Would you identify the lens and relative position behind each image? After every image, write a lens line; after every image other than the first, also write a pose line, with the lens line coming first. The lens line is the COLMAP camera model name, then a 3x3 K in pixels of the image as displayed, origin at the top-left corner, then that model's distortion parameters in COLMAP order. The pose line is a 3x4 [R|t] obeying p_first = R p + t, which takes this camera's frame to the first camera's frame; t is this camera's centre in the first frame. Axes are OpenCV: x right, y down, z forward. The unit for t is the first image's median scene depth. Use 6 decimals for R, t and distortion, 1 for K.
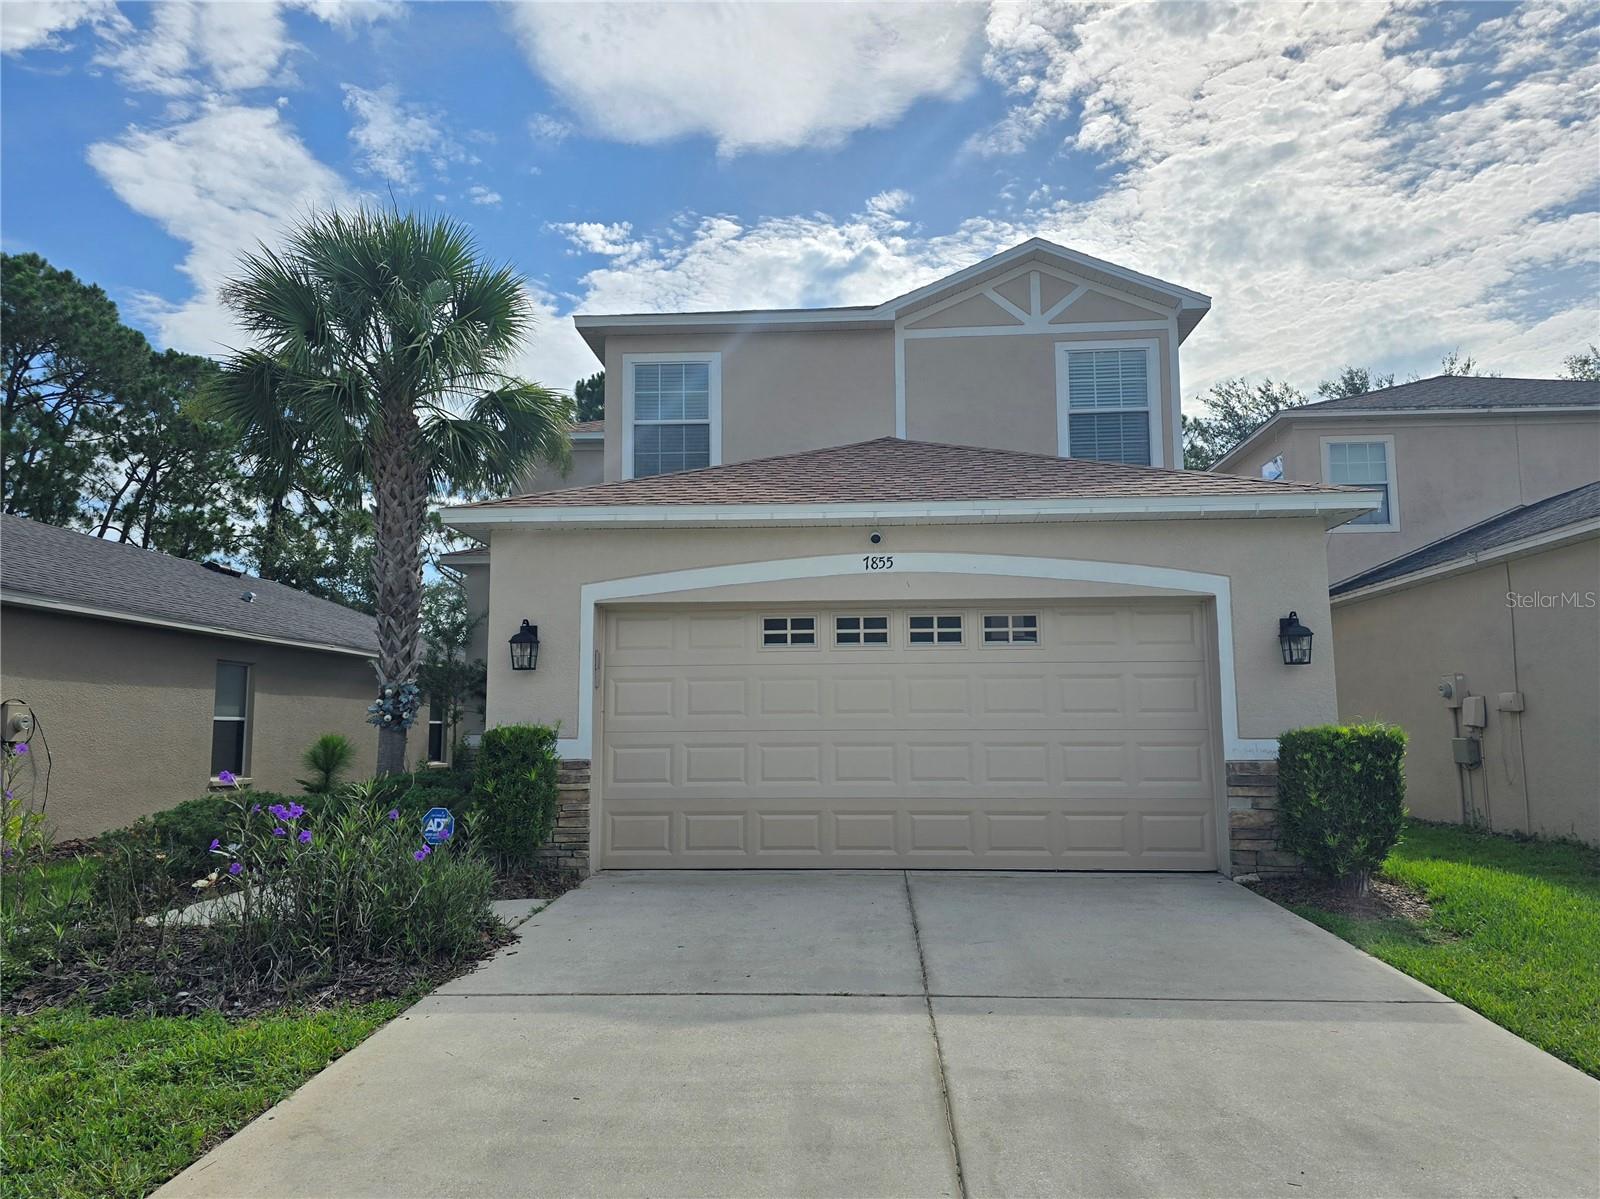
lens RADIAL K [[1032.4, 0, 779.3], [0, 1032.4, 654.9], [0, 0, 1]] dist [0.036591, -0.027605]
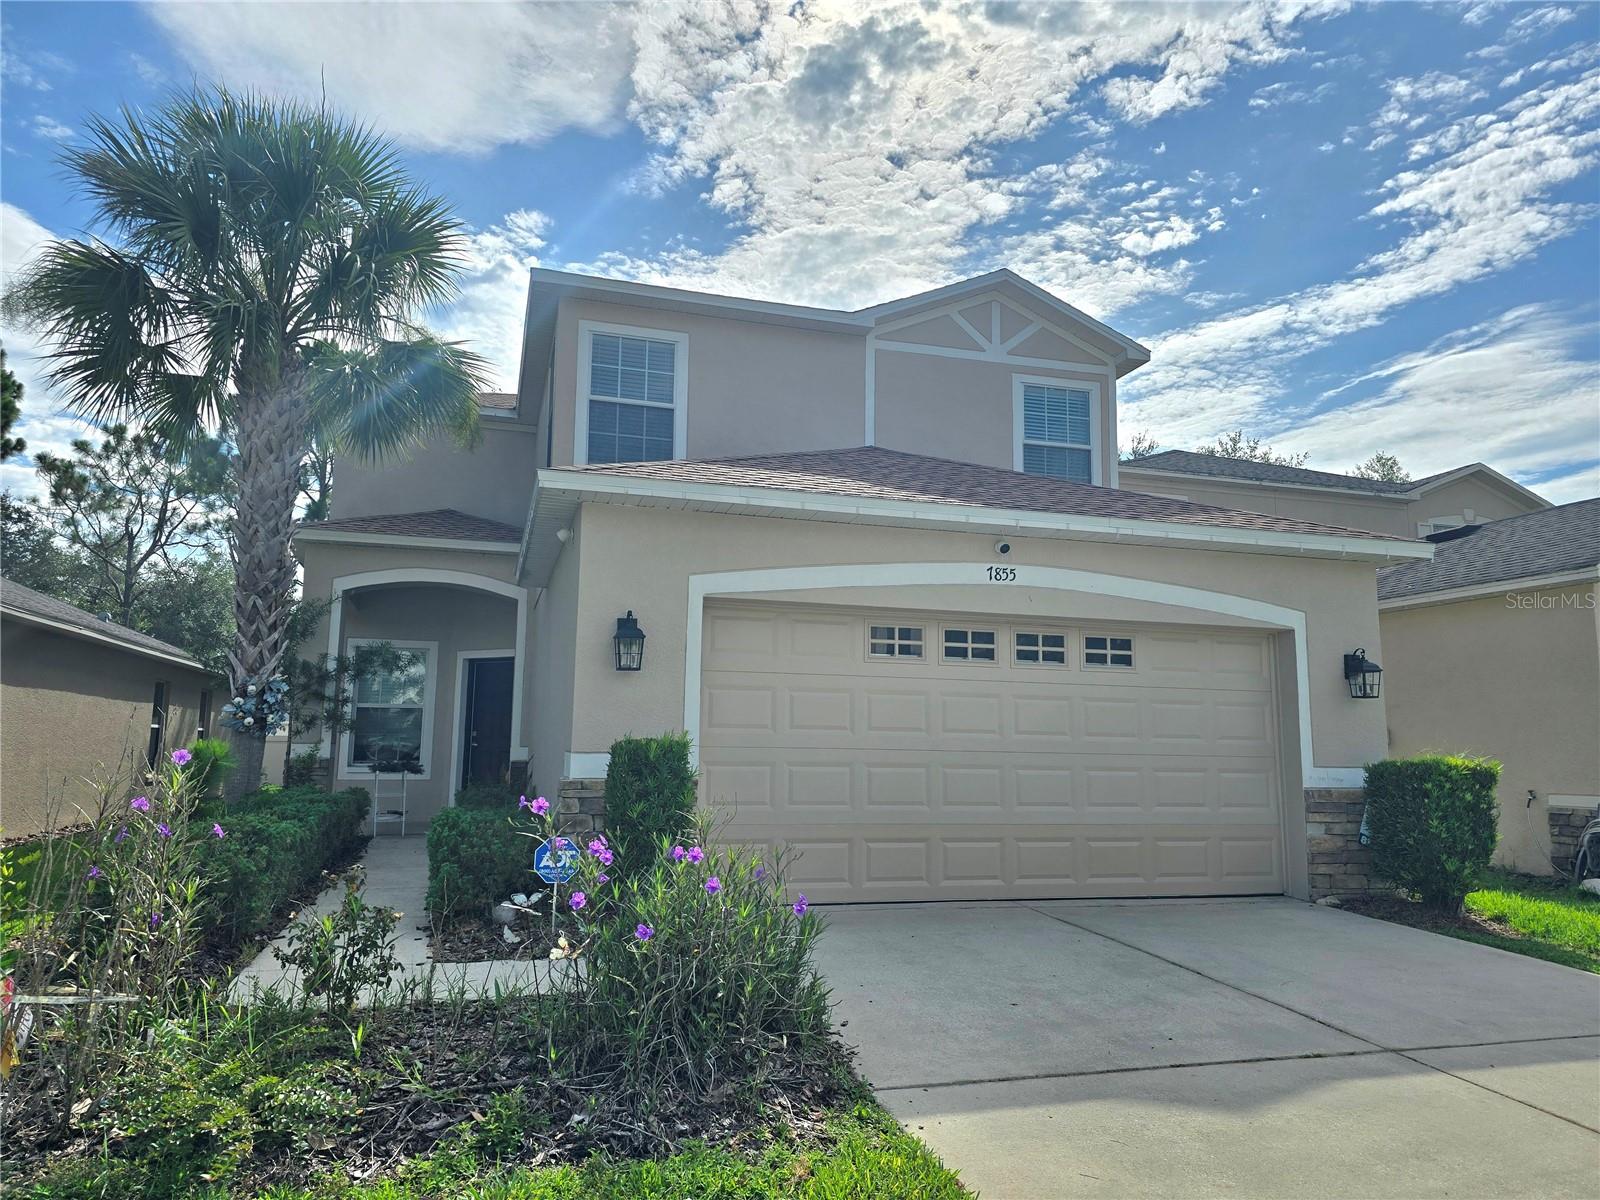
lens RADIAL K [[1032.4, 0, 728.3], [0, 1032.4, 629.1], [0, 0, 1]] dist [0.036591, -0.027605]
pose [[0.946778, 0.058581, 0.316511, -0.231947], [-0.044643, 0.997694, -0.051115, 0.011105], [-0.318775, 0.034265, 0.947211, 0.097841]]
